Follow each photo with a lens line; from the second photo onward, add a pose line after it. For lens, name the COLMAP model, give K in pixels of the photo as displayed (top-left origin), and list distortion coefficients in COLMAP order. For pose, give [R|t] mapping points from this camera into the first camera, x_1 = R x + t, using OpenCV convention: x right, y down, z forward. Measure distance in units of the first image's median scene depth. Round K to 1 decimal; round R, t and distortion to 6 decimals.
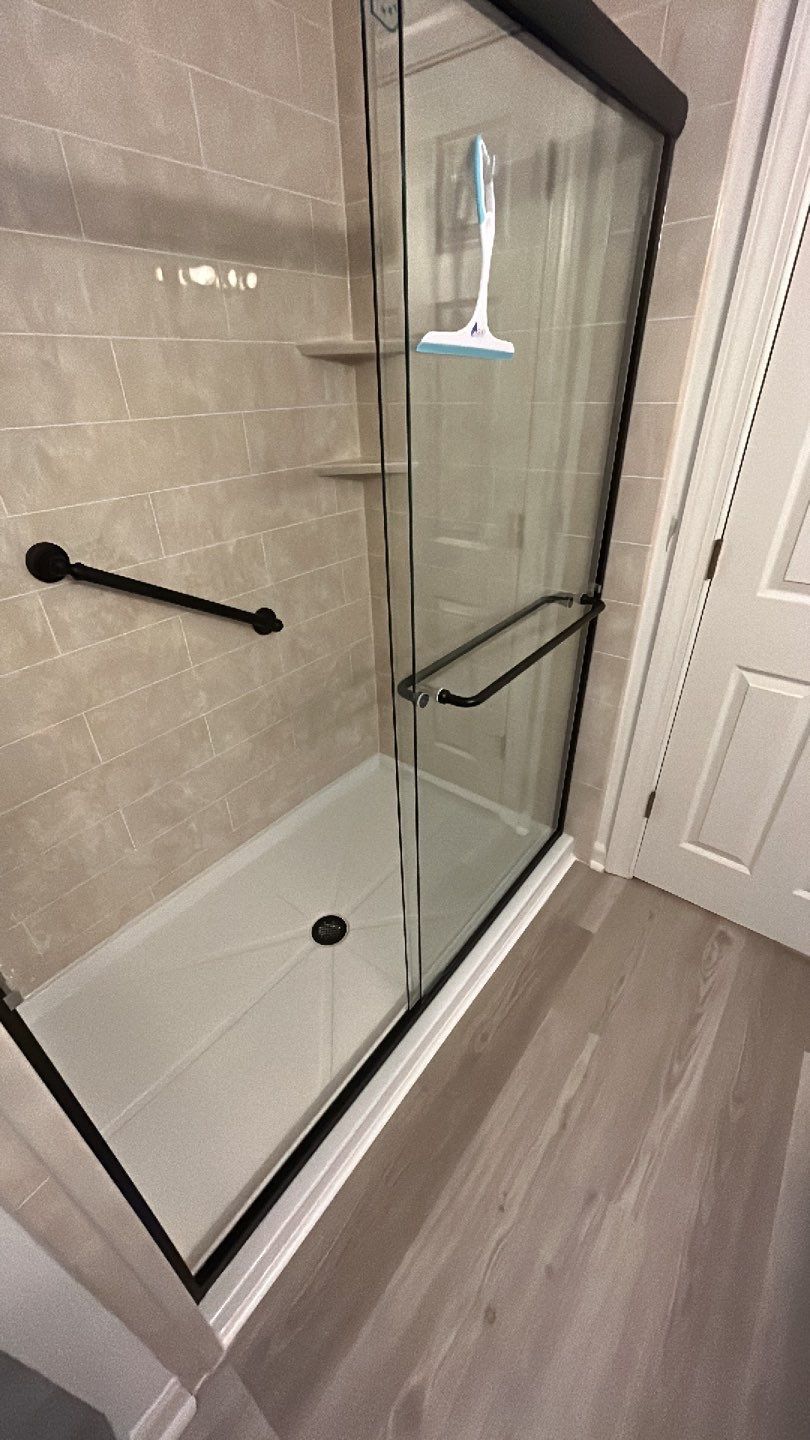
lens RADIAL K [[557.4, 0, 403.5], [0, 557.4, 717.7], [0, 0, 1]] dist [-0.002629, 0.001655]
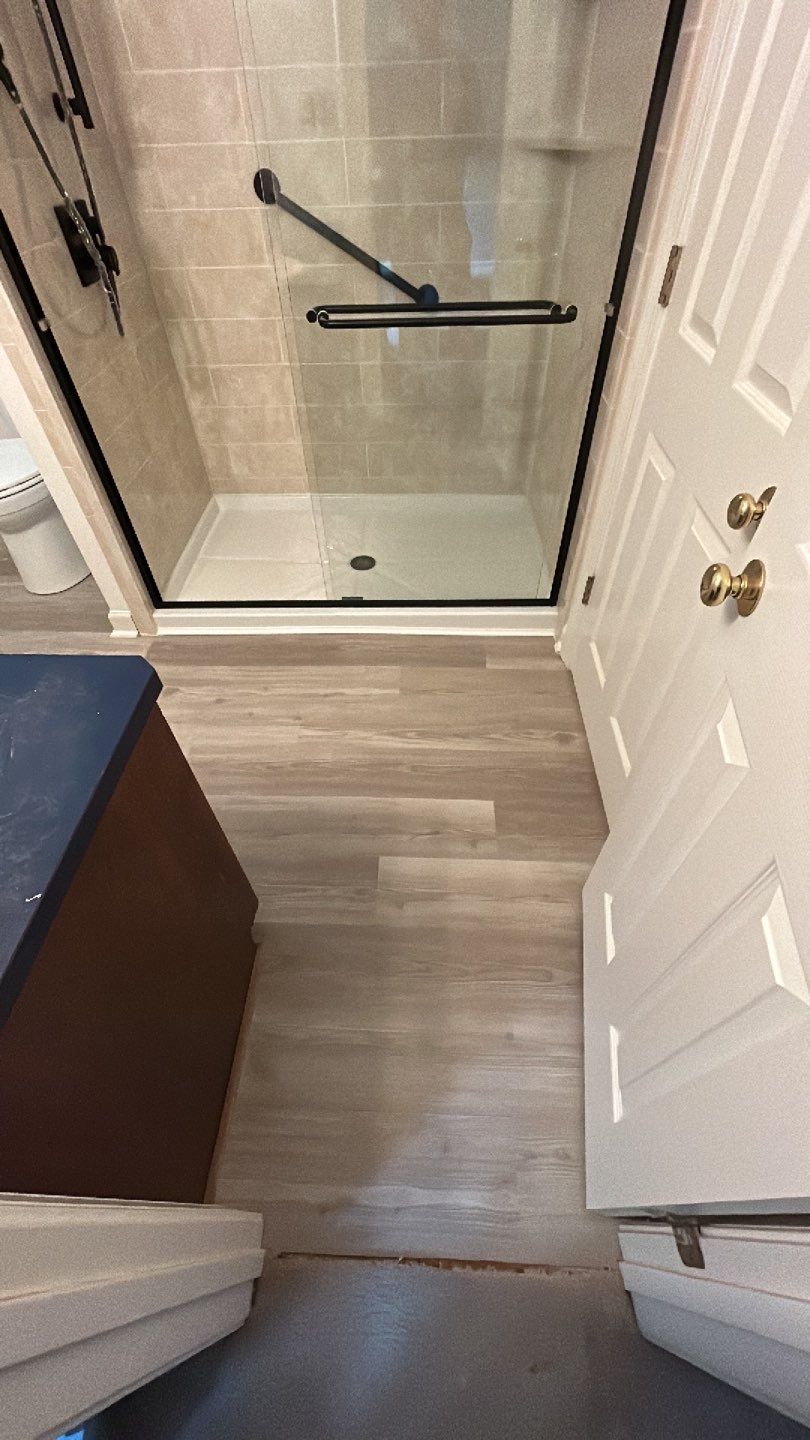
lens RADIAL K [[557.4, 0, 408.7], [0, 557.4, 721.4], [0, 0, 1]] dist [-0.002629, 0.001655]
pose [[0.598236, 0.606804, -0.523358, 1.108331], [-0.410243, 0.792962, 0.450458, 0.031887], [0.688342, -0.054776, 0.723315, 0.072799]]
